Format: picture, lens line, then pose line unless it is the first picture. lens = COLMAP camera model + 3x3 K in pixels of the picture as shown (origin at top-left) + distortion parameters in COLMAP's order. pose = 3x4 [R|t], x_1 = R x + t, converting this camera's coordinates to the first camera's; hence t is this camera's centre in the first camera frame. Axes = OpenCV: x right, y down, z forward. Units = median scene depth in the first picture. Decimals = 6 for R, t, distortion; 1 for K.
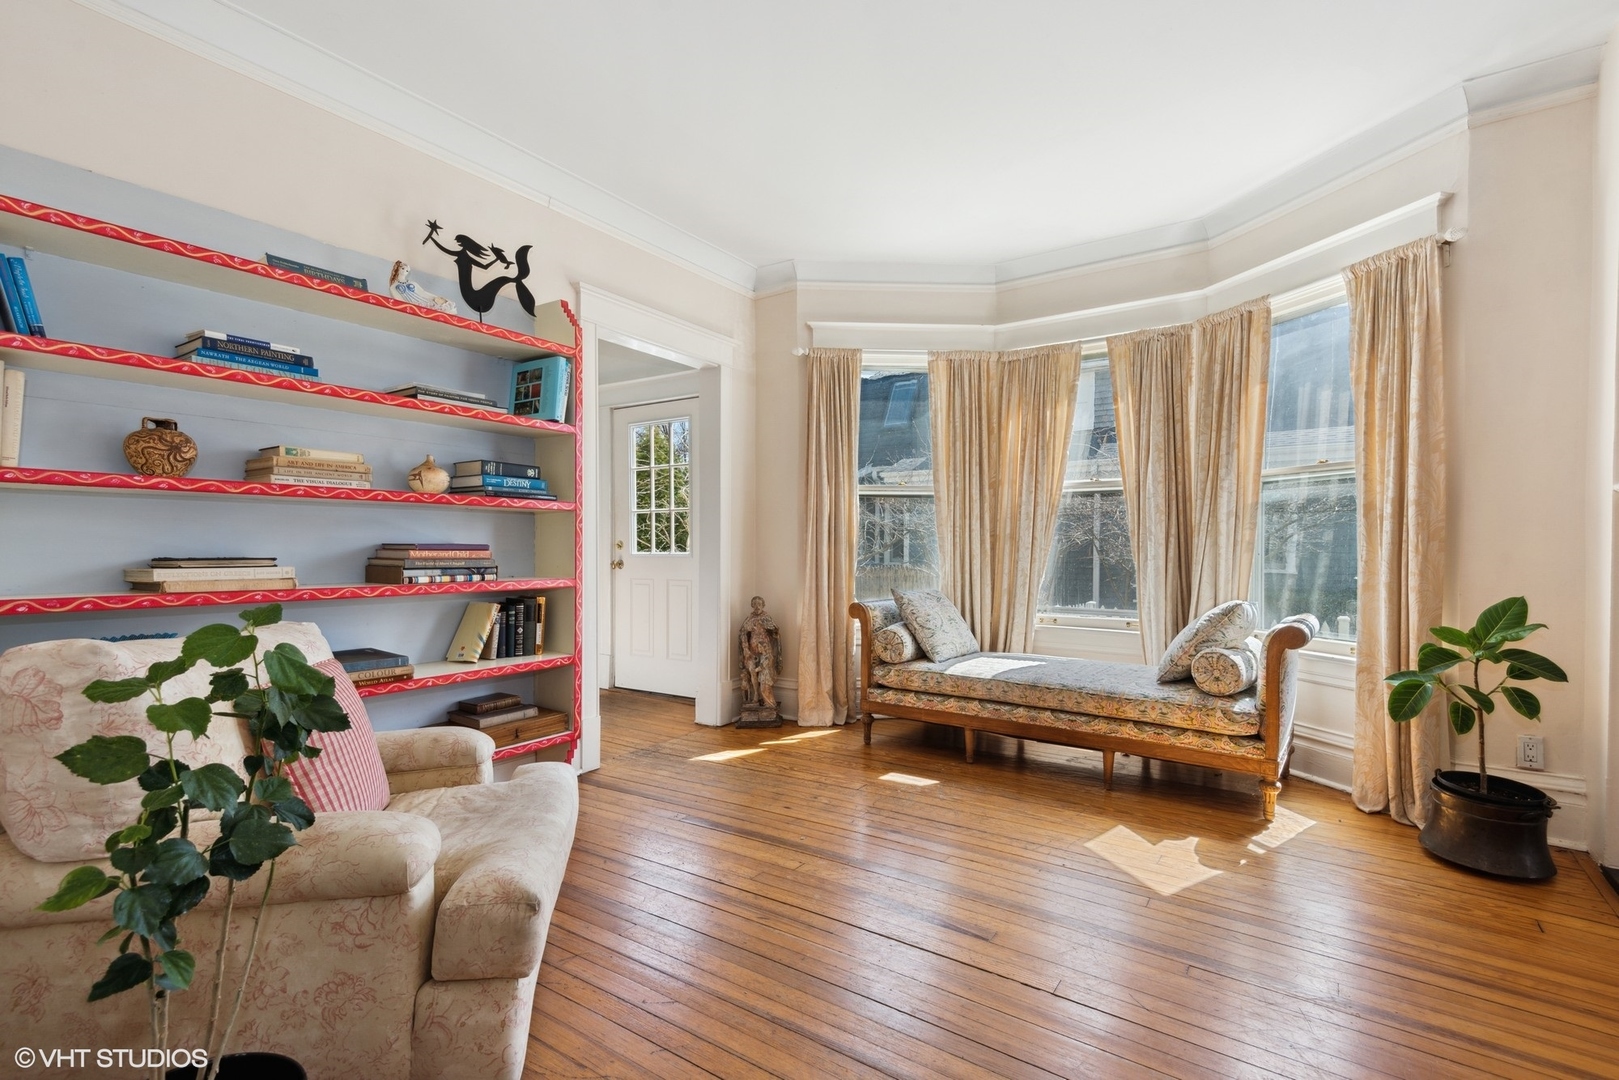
lens RADIAL K [[737.7, 0, 808.8], [0, 737.7, 547.6], [0, 0, 1]] dist [0.001991, -0.000616]
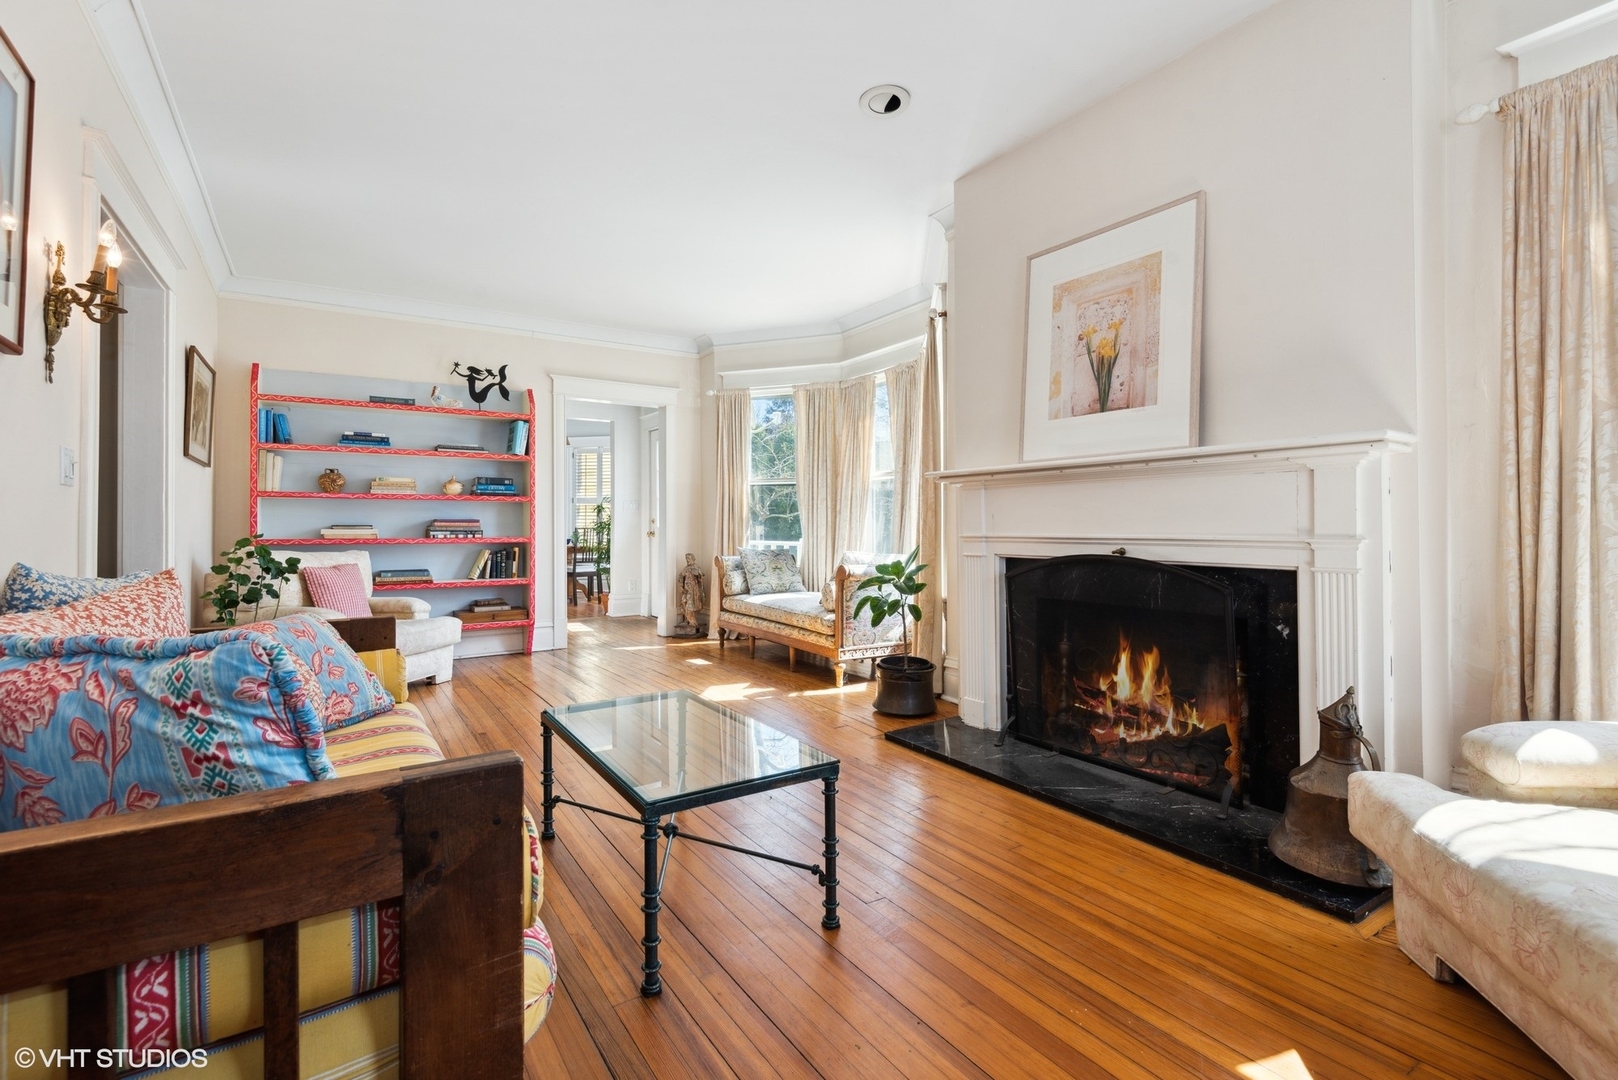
lens RADIAL K [[739.6, 0, 813.3], [0, 739.6, 513.5], [0, 0, 1]] dist [0.018774, 0.000031]
pose [[0.917139, -0.013568, -0.398337, 1.175335], [0.004062, 0.999687, -0.024698, 0.031983], [0.398547, 0.021033, 0.916907, -0.472227]]
